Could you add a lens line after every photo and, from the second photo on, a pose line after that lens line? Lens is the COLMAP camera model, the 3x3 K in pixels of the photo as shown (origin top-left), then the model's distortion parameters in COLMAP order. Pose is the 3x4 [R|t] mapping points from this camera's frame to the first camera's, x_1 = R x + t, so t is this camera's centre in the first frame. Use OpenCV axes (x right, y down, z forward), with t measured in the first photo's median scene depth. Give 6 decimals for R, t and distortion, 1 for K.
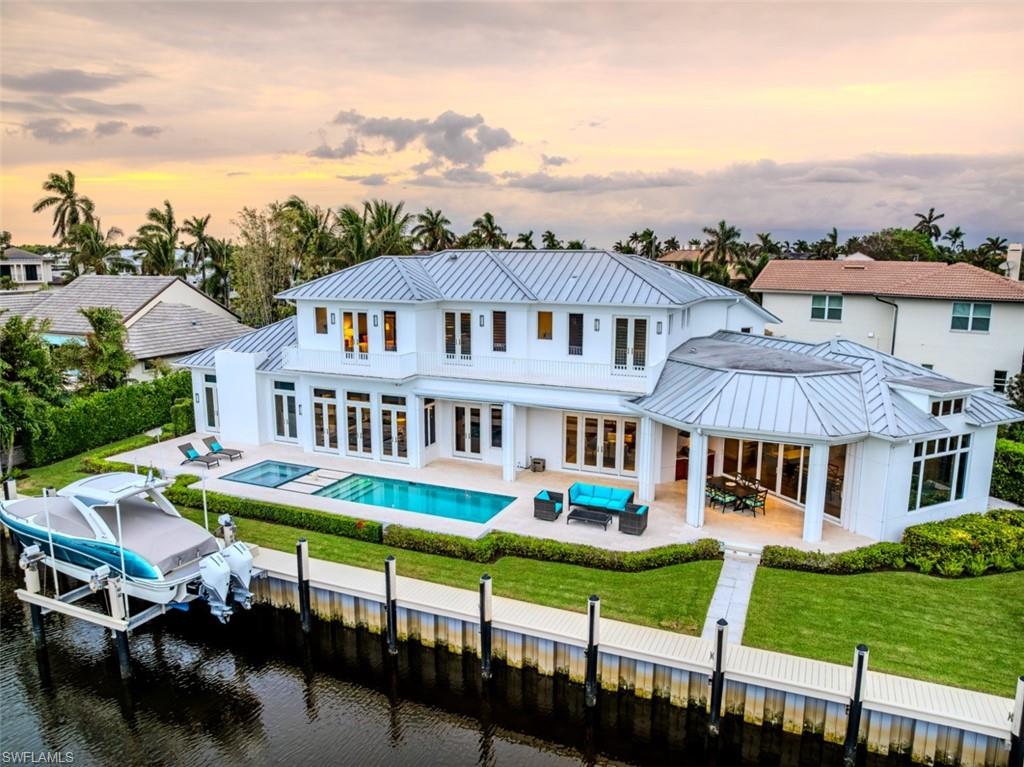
lens RADIAL K [[707.2, 0, 512.3], [0, 707.2, 376.6], [0, 0, 1]] dist [-0.002946, -0.008004]
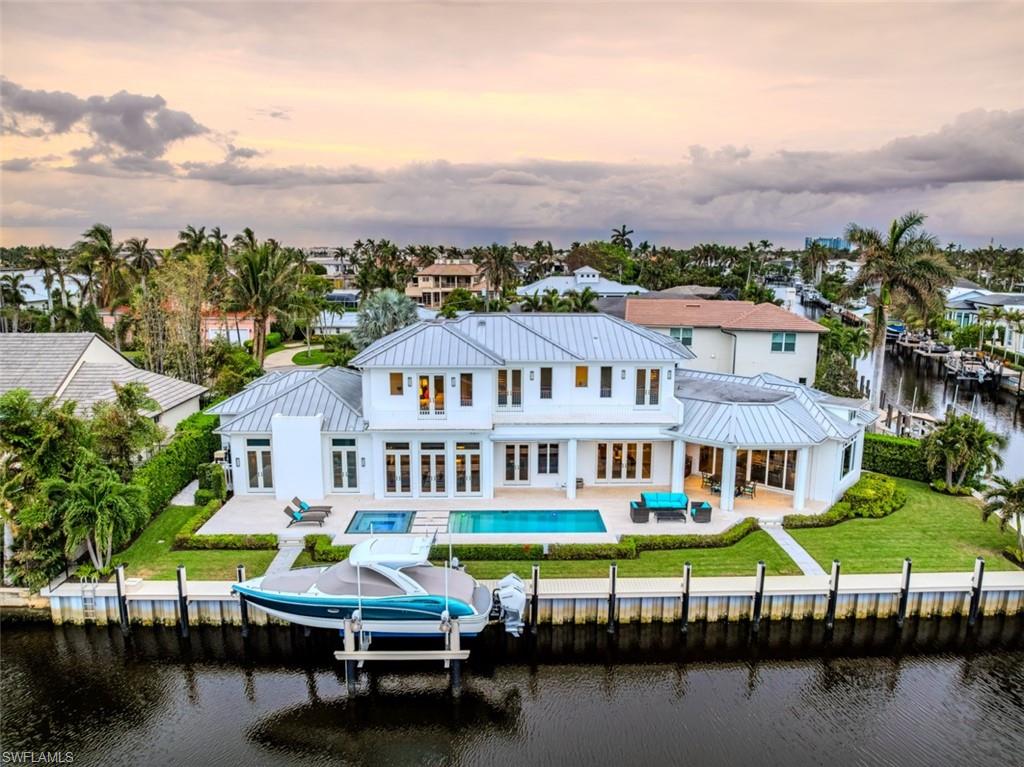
lens RADIAL K [[707.2, 0, 514.1], [0, 707.2, 389.6], [0, 0, 1]] dist [-0.002946, -0.008004]
pose [[0.903473, -0.079370, 0.421232, -0.597562], [0.067947, 0.996801, 0.042086, -0.108203], [-0.423224, -0.009402, 0.905976, -0.125772]]
